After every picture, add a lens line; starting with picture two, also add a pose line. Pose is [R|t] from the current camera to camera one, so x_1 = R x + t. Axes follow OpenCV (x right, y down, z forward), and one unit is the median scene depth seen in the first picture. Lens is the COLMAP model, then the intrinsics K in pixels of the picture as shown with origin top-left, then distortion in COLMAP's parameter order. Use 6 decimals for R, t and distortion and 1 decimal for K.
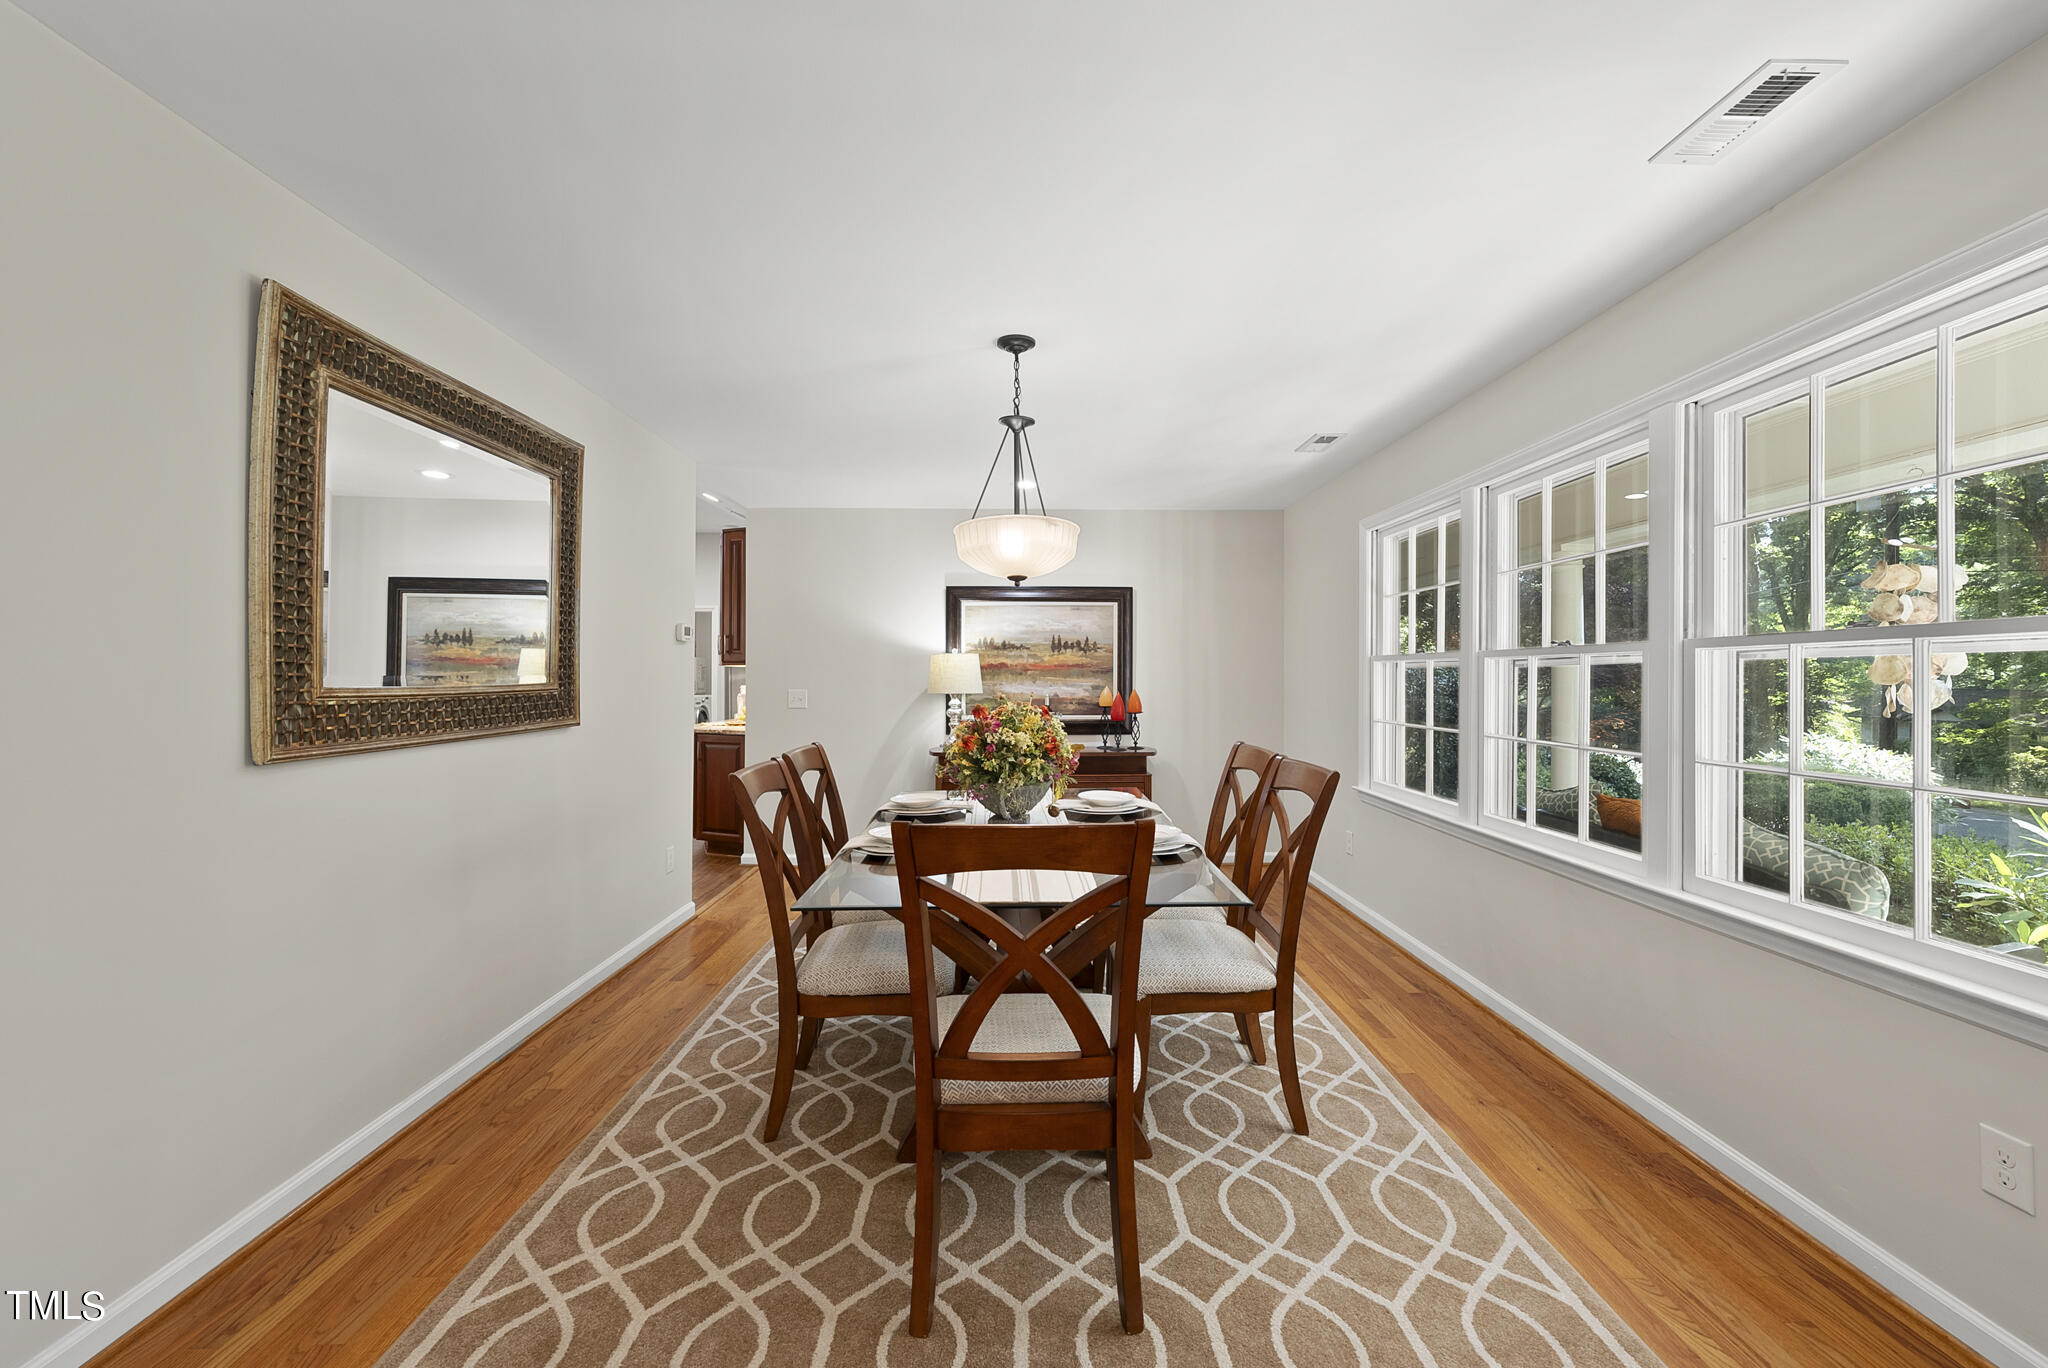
lens RADIAL K [[819.5, 0, 1021.8], [0, 819.5, 674.4], [0, 0, 1]] dist [-0.000263, -0.000007]
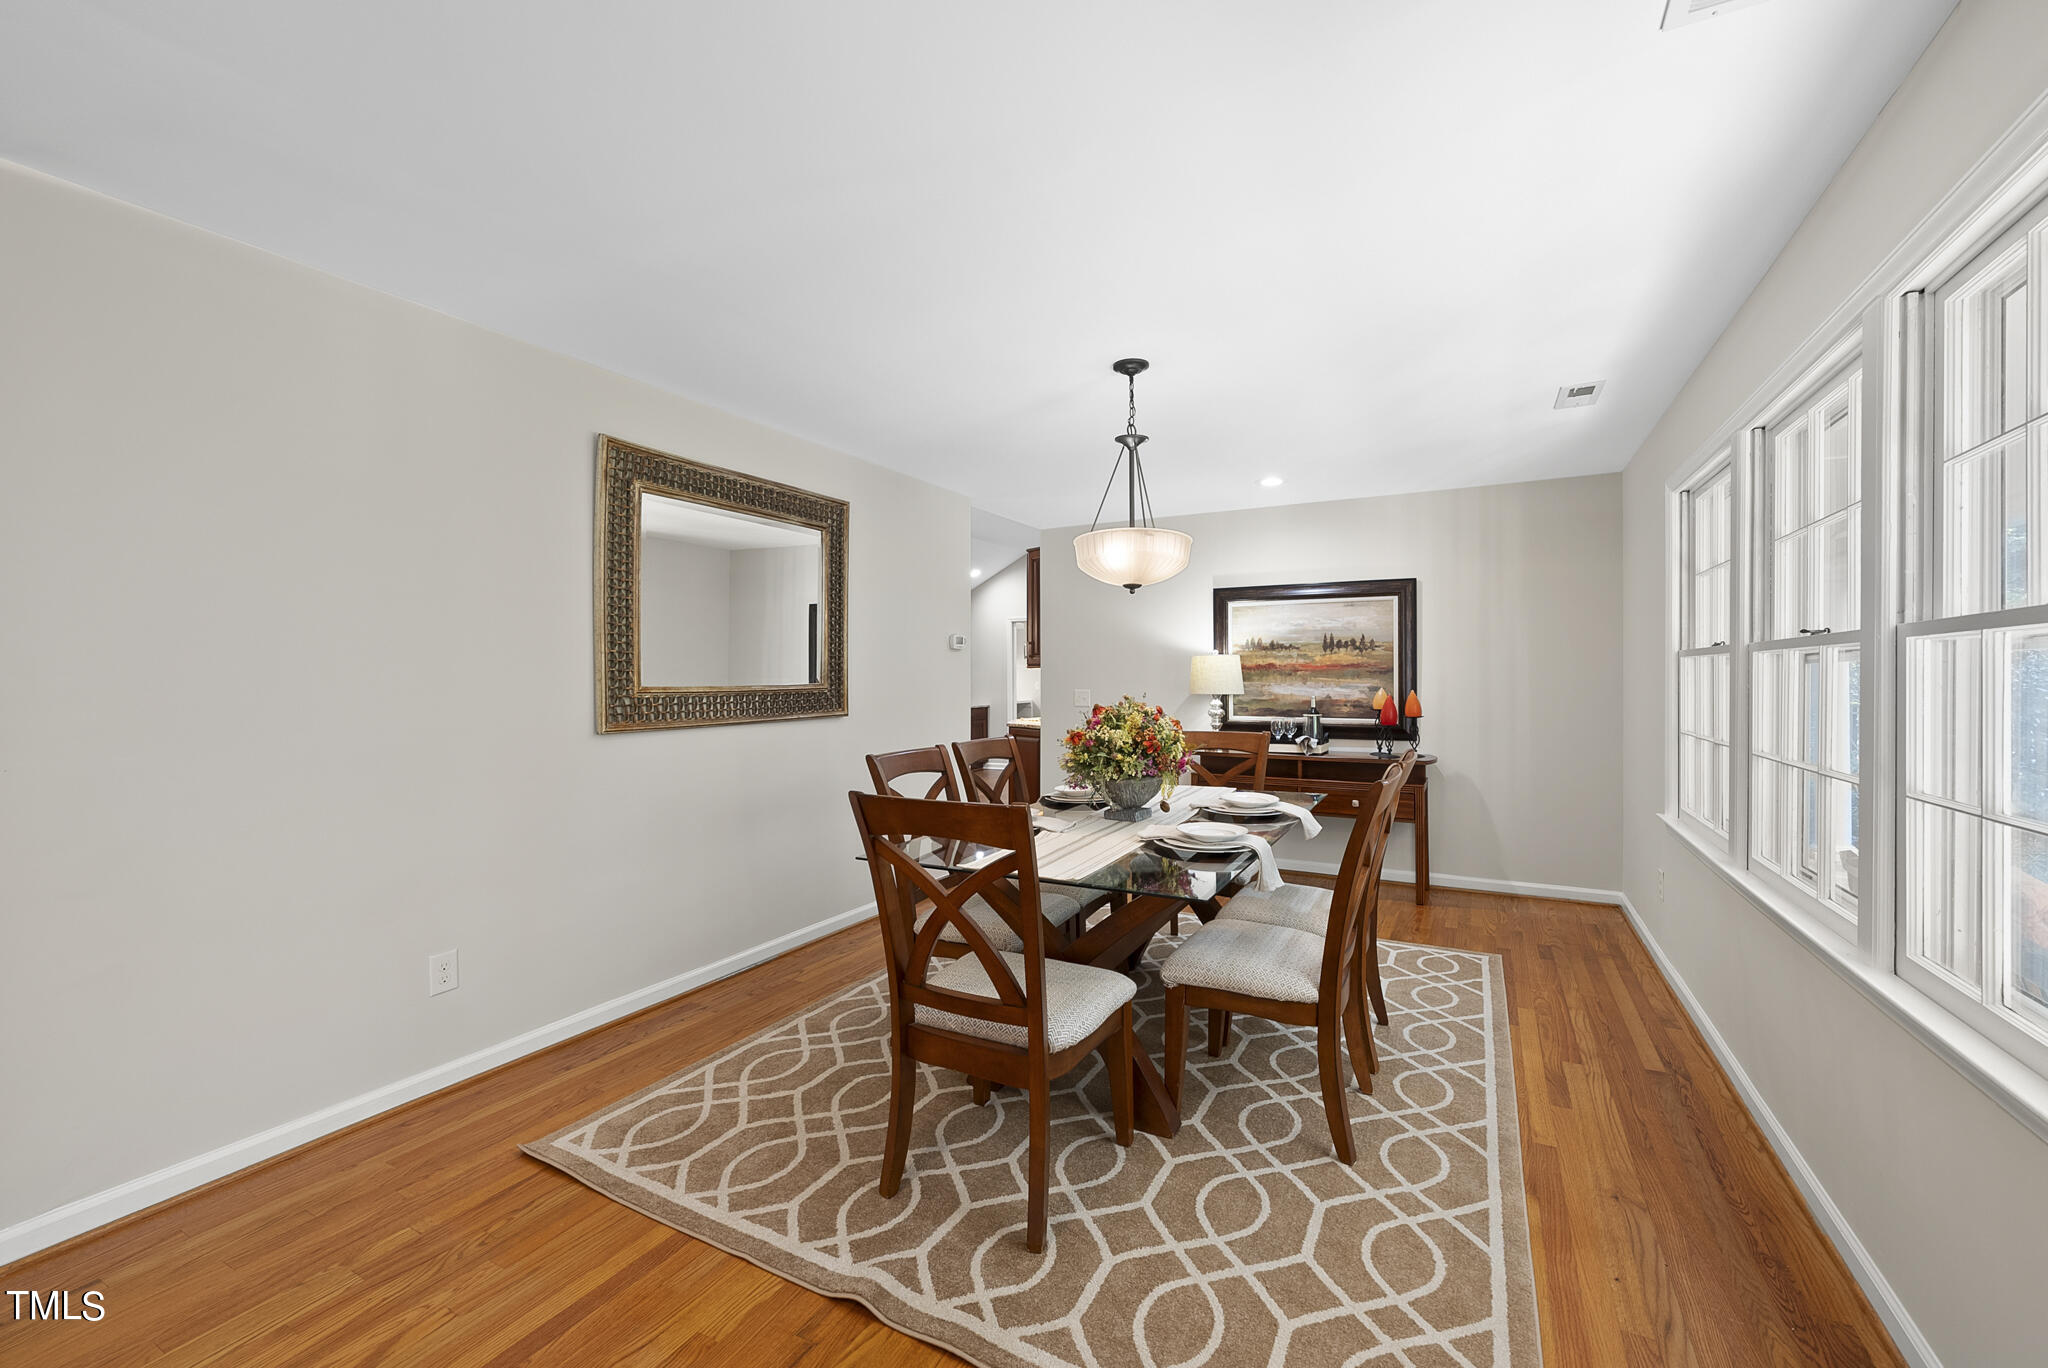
lens RADIAL K [[814.0, 0, 1017.6], [0, 814.0, 678.3], [0, 0, 1]] dist [-0.000850, 0.000050]
pose [[0.871624, -0.001588, -0.490173, 0.409642], [0.003612, 0.999988, 0.003183, -0.001152], [0.490162, -0.004545, 0.871619, 0.000815]]
